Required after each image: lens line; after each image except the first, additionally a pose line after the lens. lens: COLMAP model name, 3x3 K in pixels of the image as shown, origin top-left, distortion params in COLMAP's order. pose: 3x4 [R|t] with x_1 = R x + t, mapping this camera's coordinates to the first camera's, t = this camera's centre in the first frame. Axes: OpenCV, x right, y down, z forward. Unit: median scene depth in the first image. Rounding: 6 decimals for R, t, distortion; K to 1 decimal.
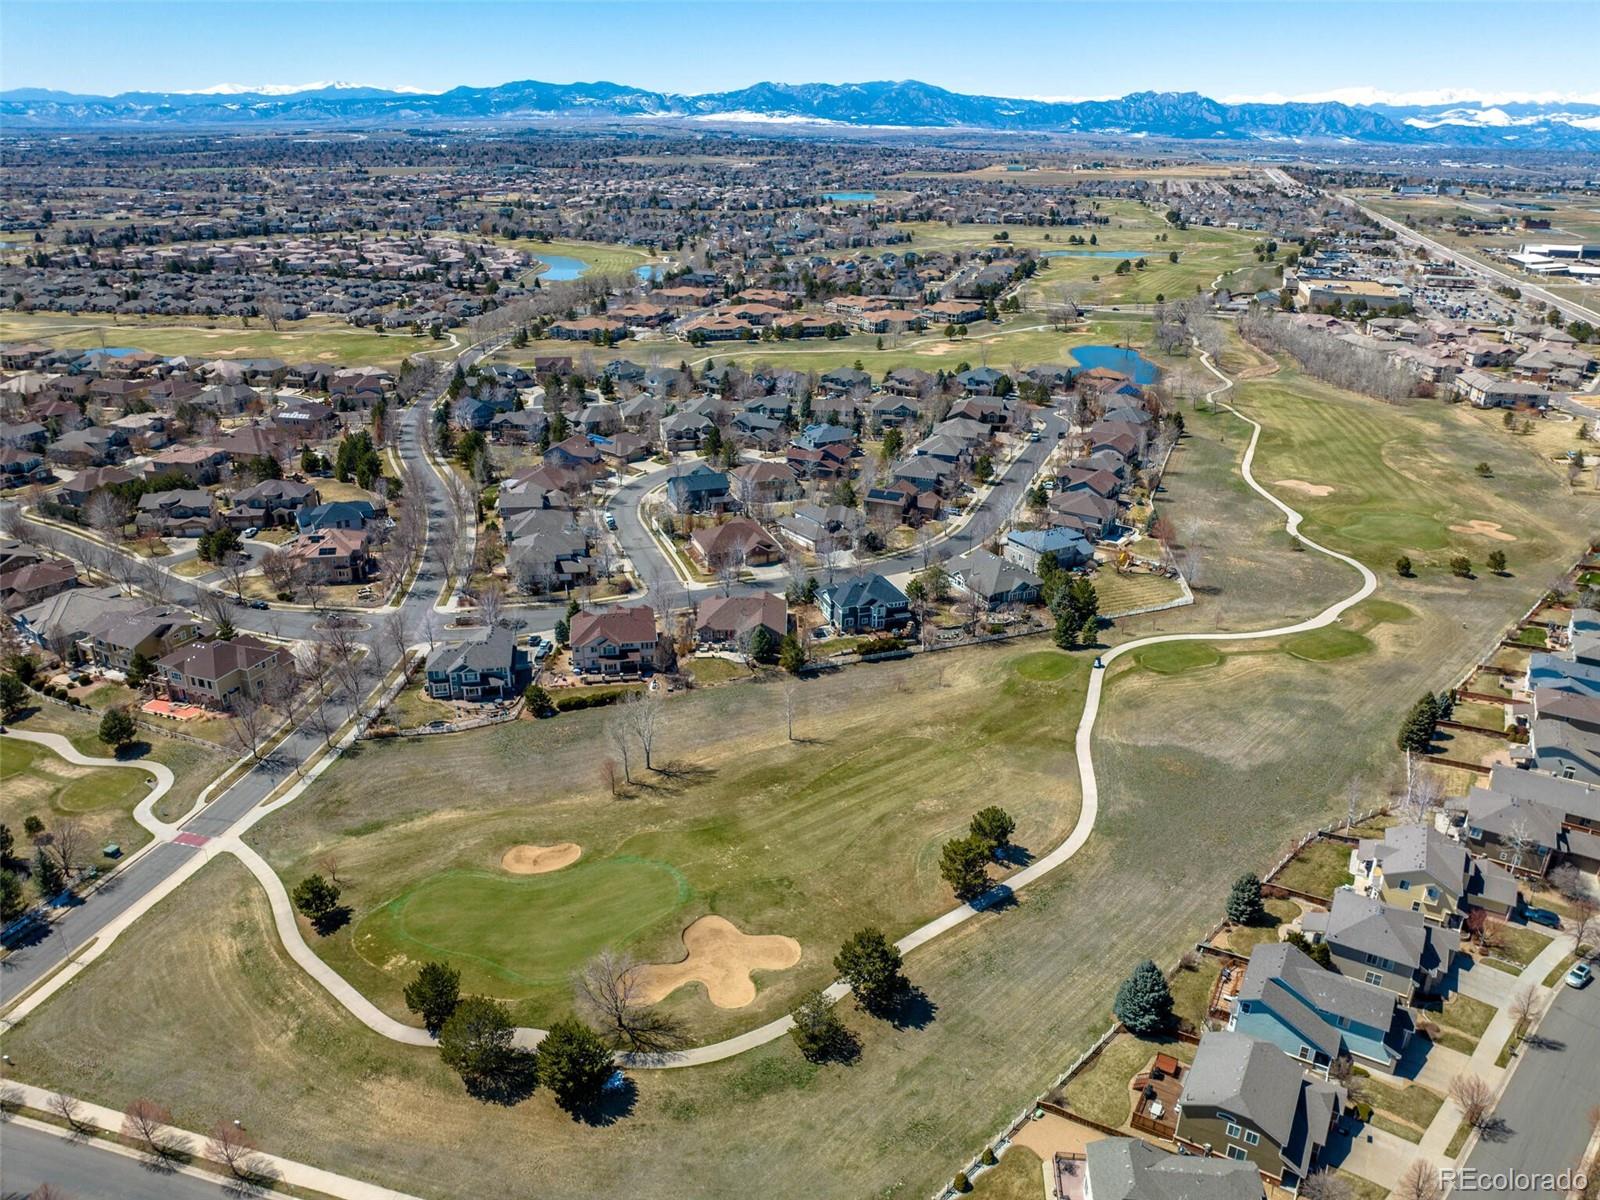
lens RADIAL K [[1139.6, 0, 803.1], [0, 1139.6, 594.1], [0, 0, 1]] dist [-0.063962, 0.038901]
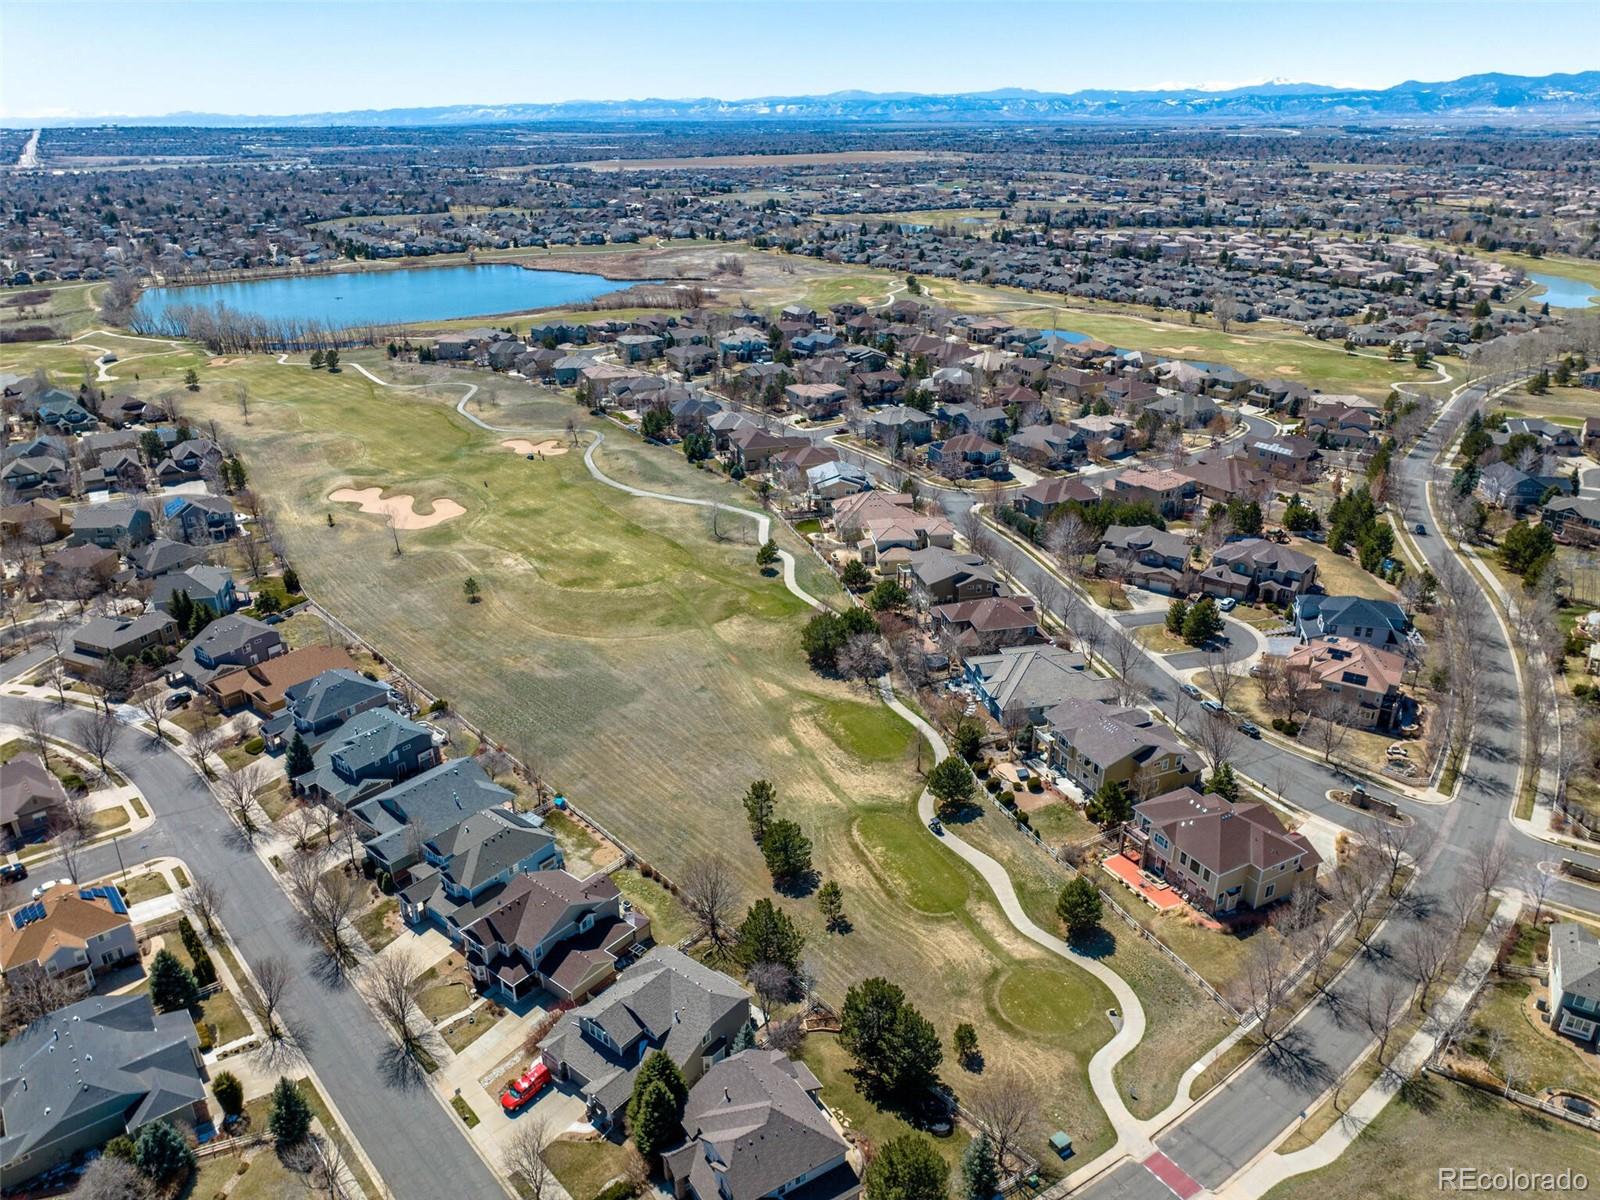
lens RADIAL K [[1139.6, 0, 803.1], [0, 1139.6, 594.1], [0, 0, 1]] dist [-0.063962, 0.038901]
pose [[0.745019, 0.246866, -0.619680, -0.081115], [-0.245072, 0.965326, 0.089922, -0.021609], [0.620392, 0.084873, 0.779686, 0.072567]]
